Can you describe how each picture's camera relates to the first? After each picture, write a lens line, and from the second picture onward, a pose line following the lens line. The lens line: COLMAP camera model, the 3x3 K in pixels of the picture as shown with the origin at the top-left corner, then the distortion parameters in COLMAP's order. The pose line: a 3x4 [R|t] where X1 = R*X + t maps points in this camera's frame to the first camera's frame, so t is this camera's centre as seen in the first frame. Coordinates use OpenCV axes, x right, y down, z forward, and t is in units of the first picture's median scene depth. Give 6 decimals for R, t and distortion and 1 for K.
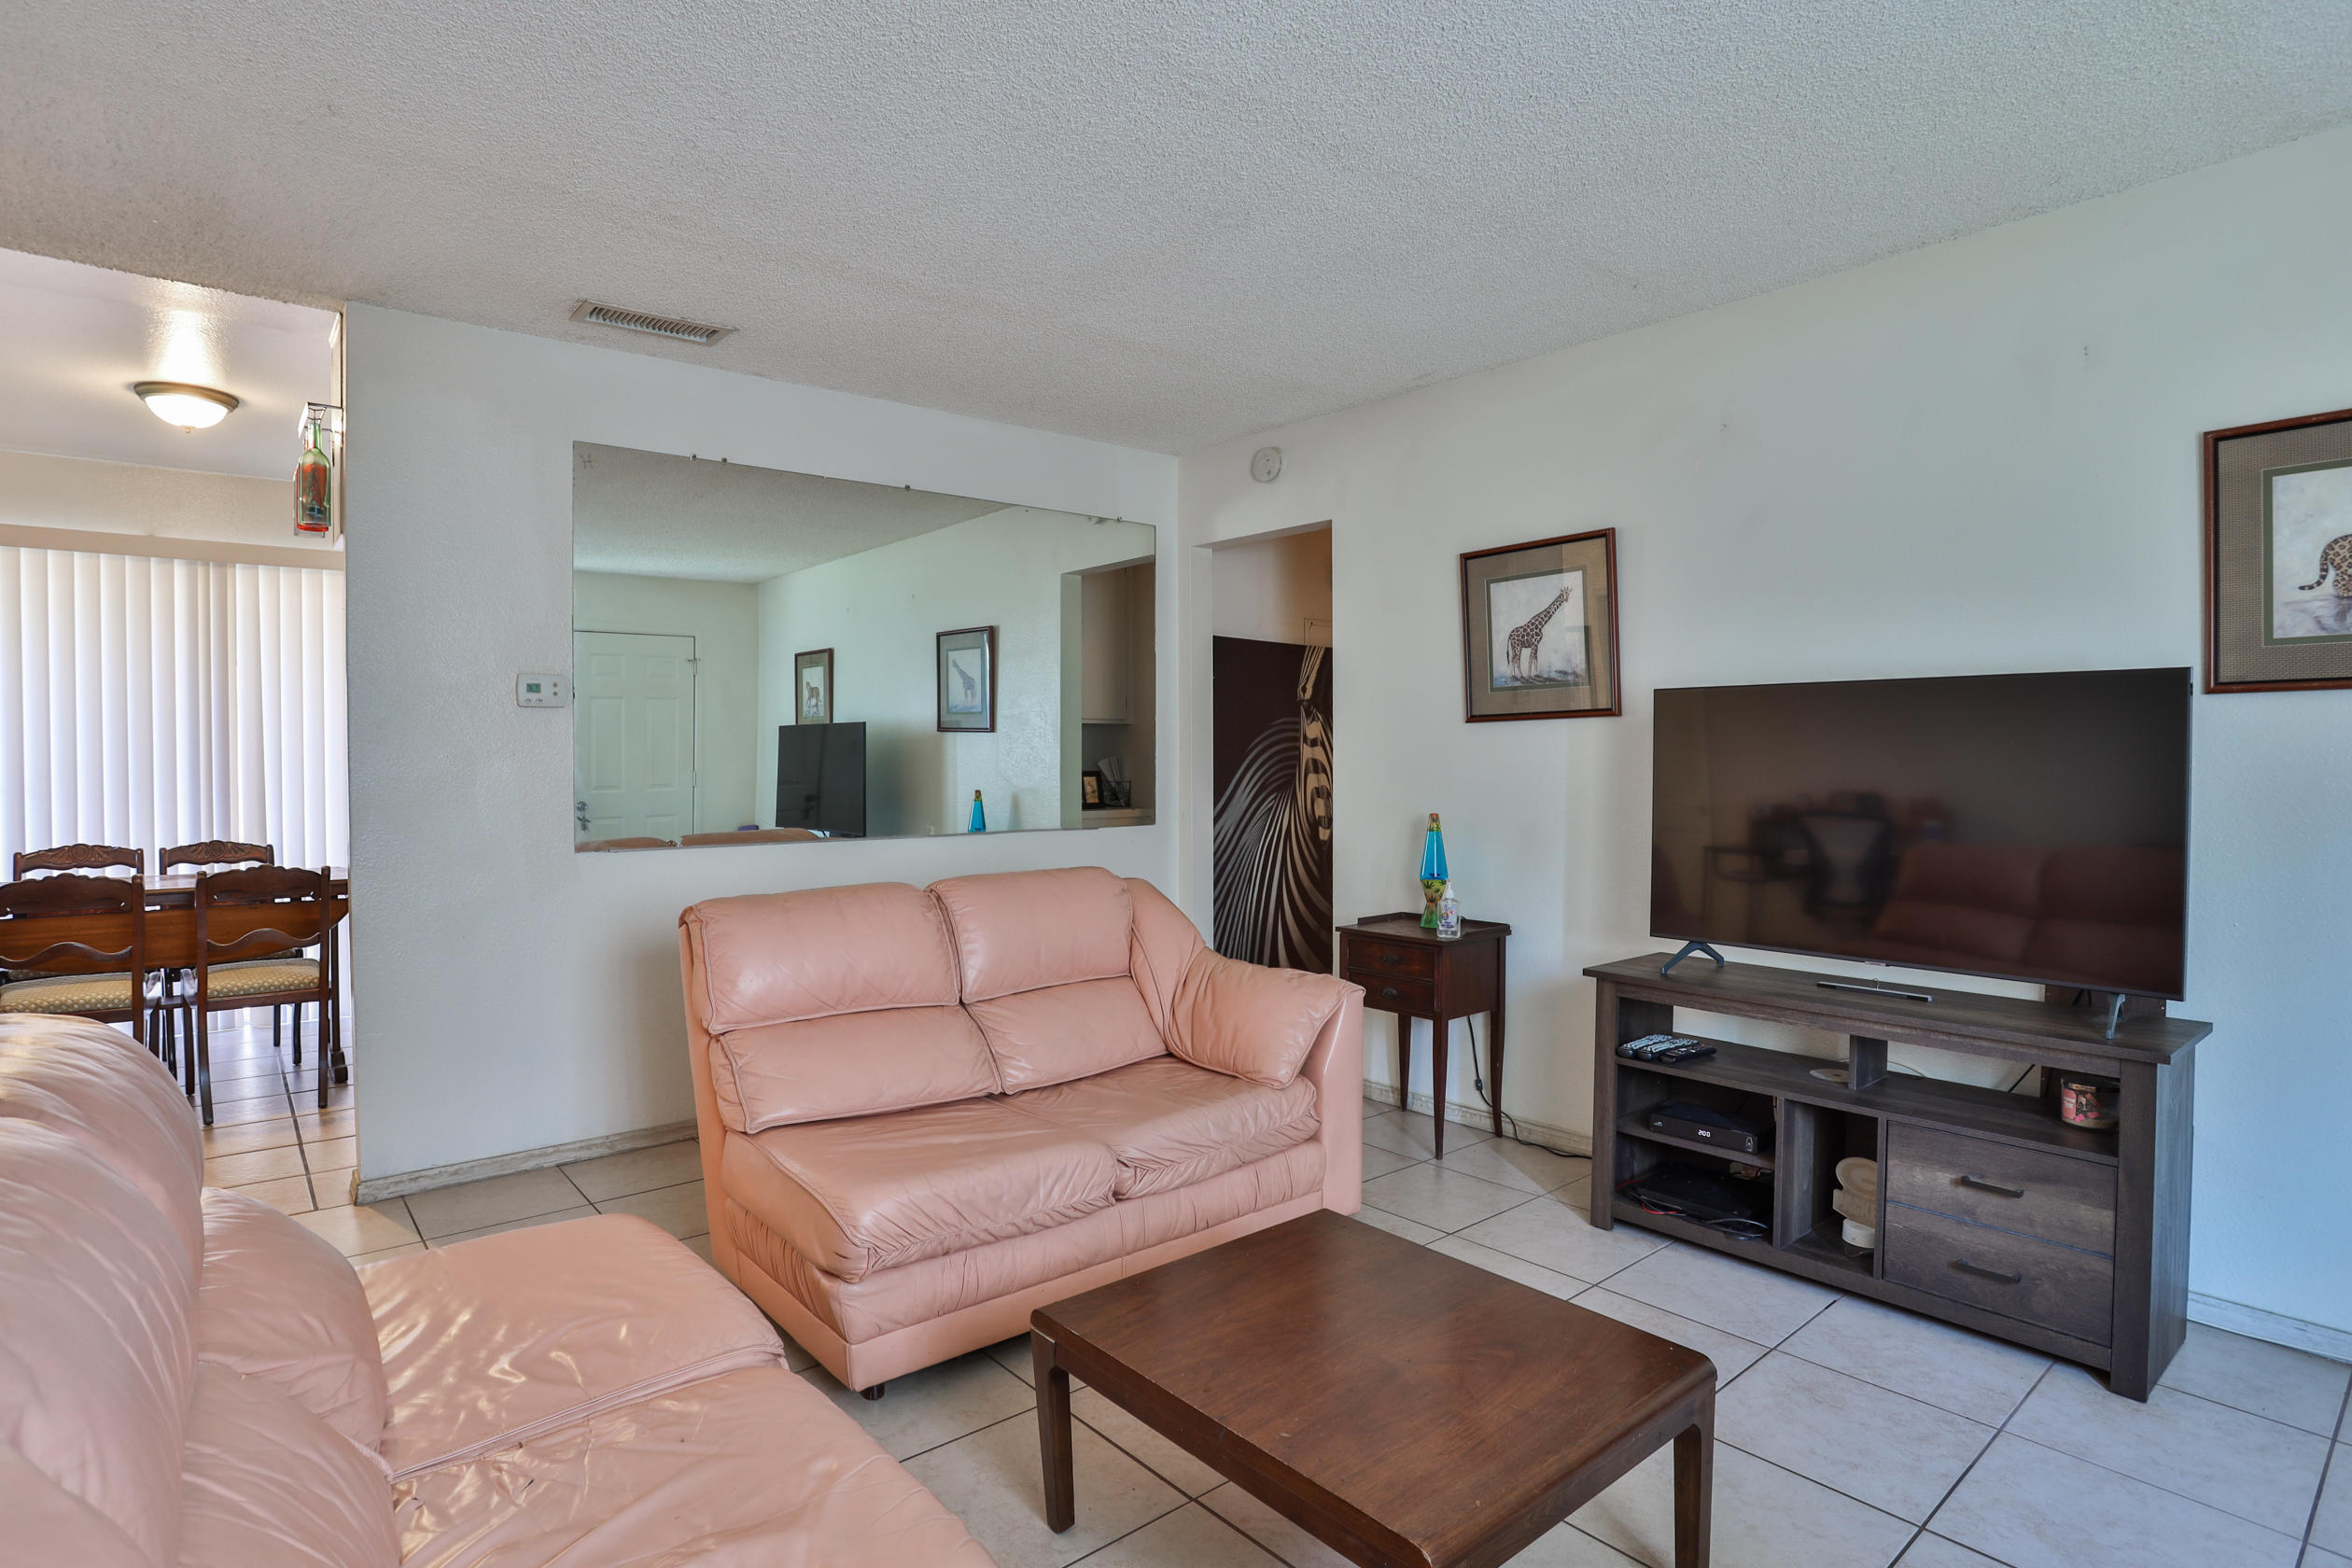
lens RADIAL K [[1208.8, 0, 1173.2], [0, 1208.8, 777.6], [0, 0, 1]] dist [-0.088148, 0.042263]
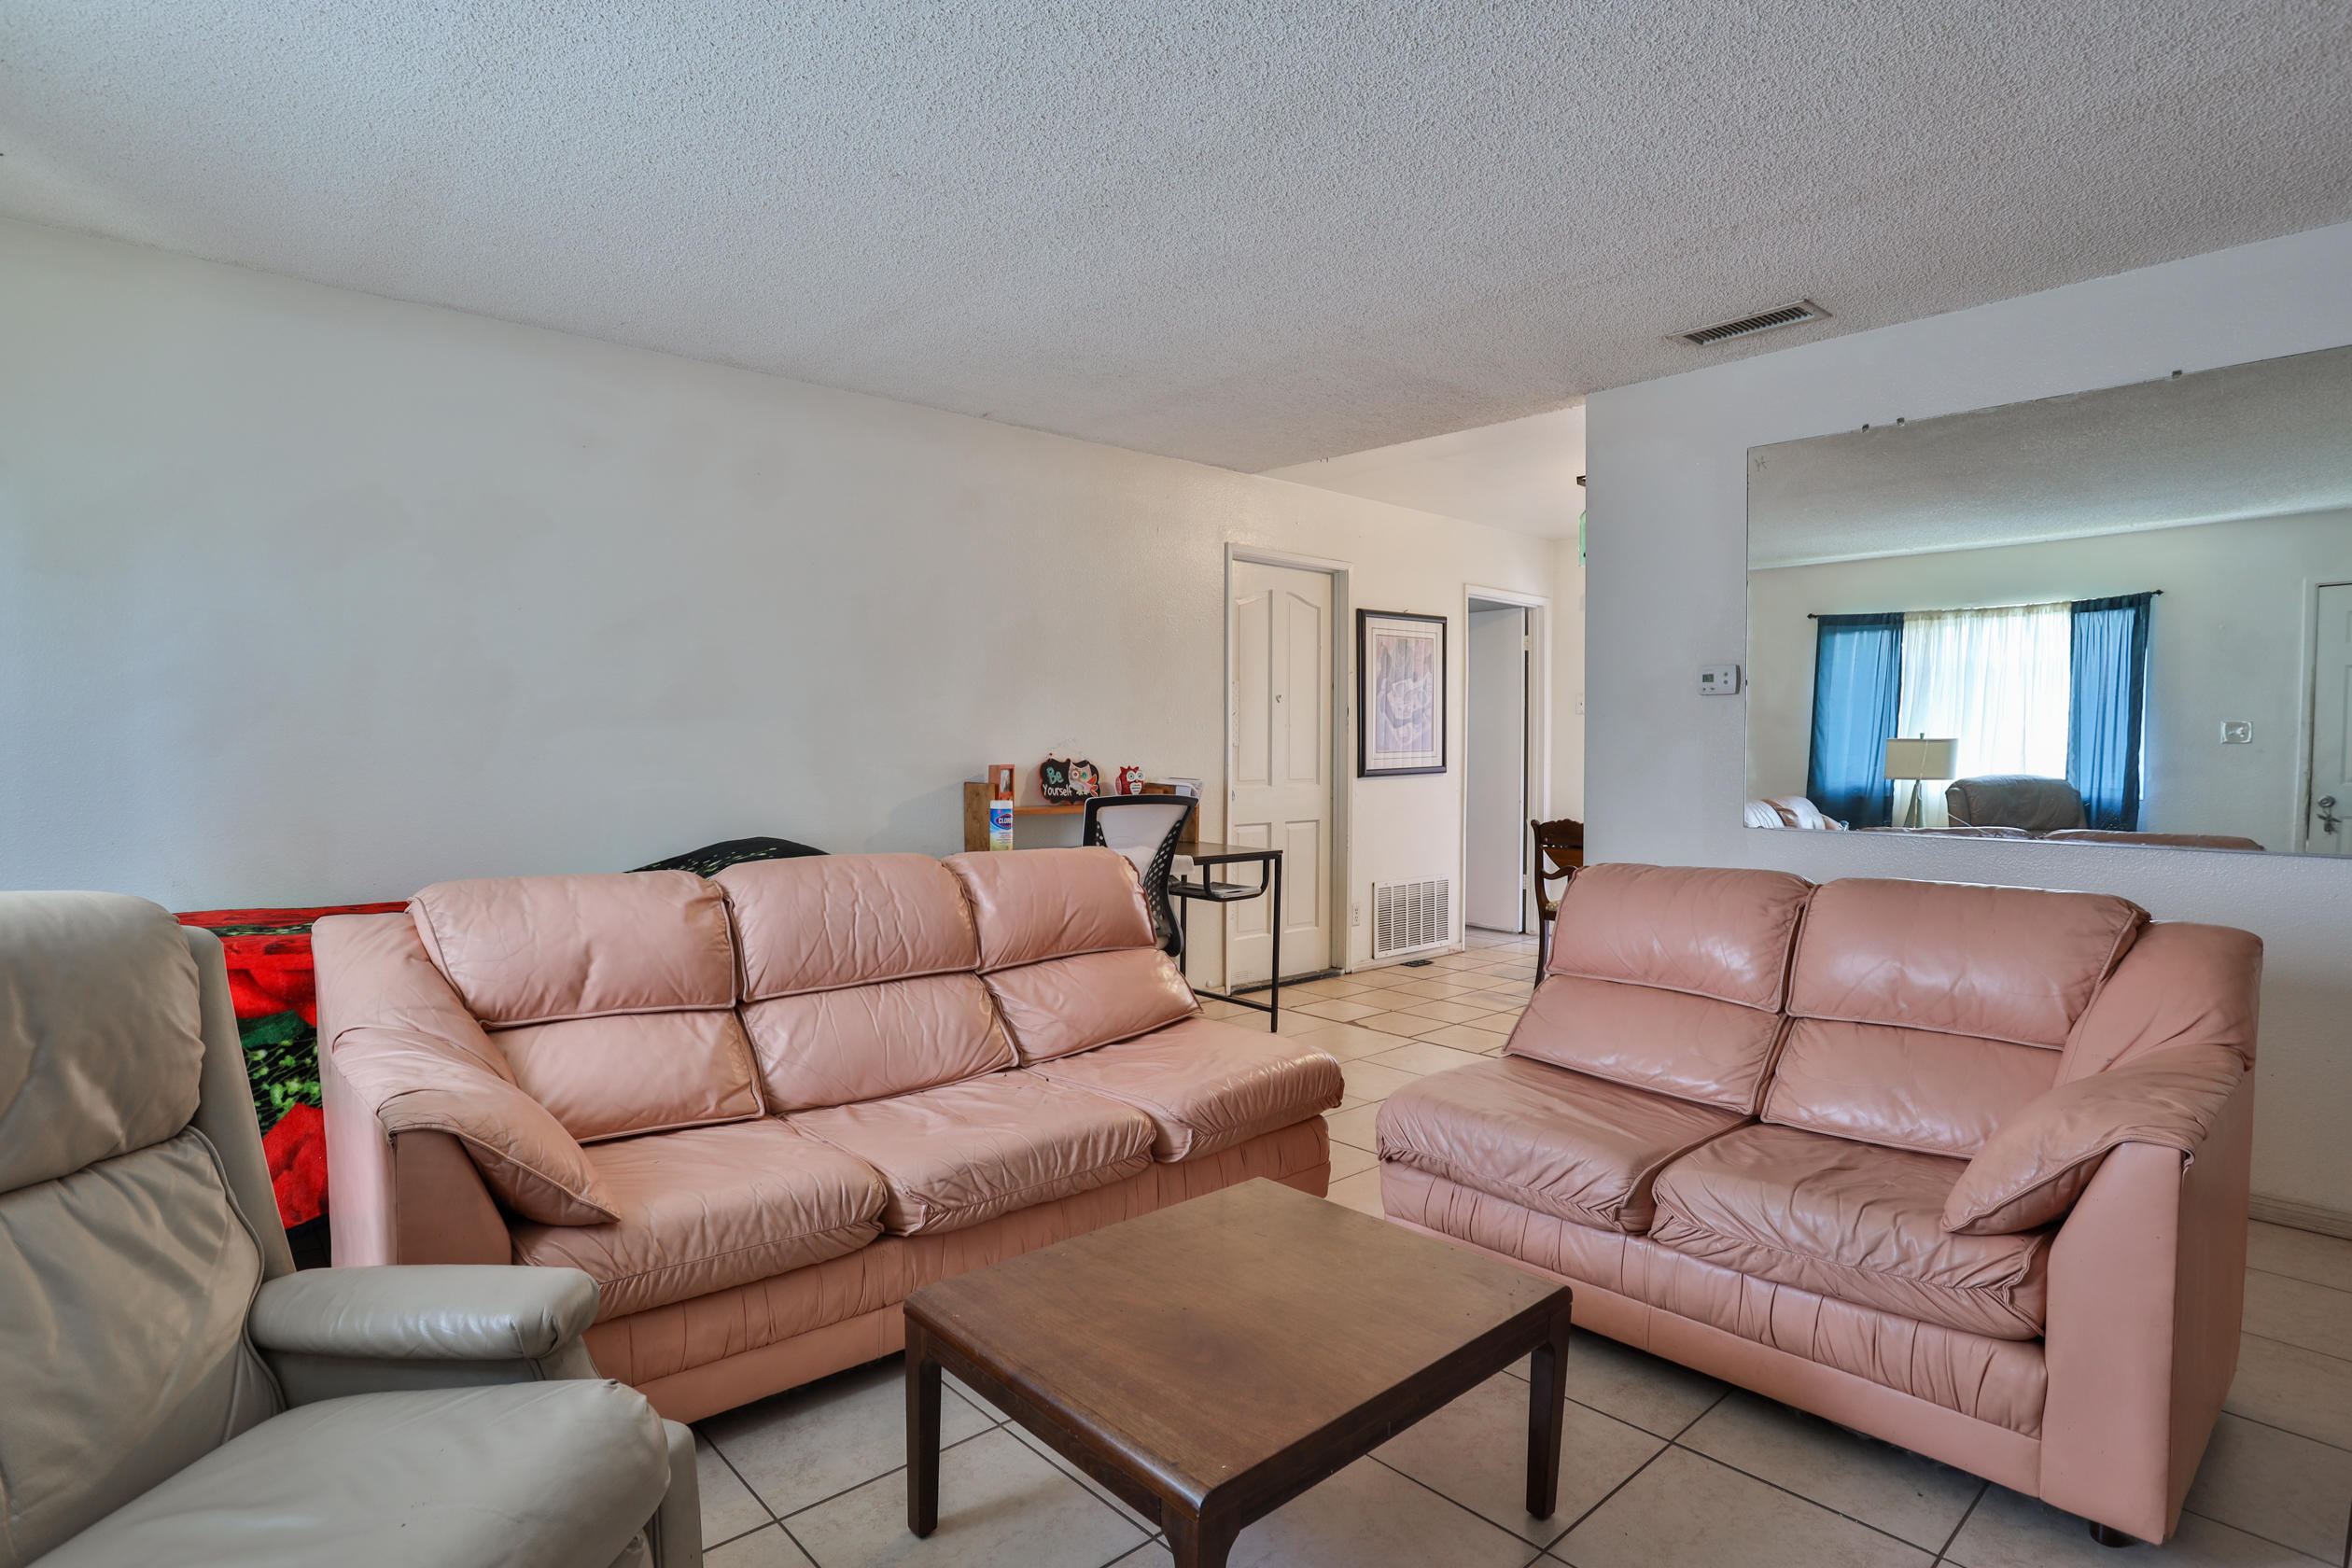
lens RADIAL K [[1212.6, 0, 1172.5], [0, 1212.6, 777.5], [0, 0, 1]] dist [-0.079389, 0.034204]
pose [[0.024715, 0.023981, -0.999407, 0.621156], [-0.017828, 0.999564, 0.023544, 0.001726], [0.999536, 0.017235, 0.025132, 0.480334]]
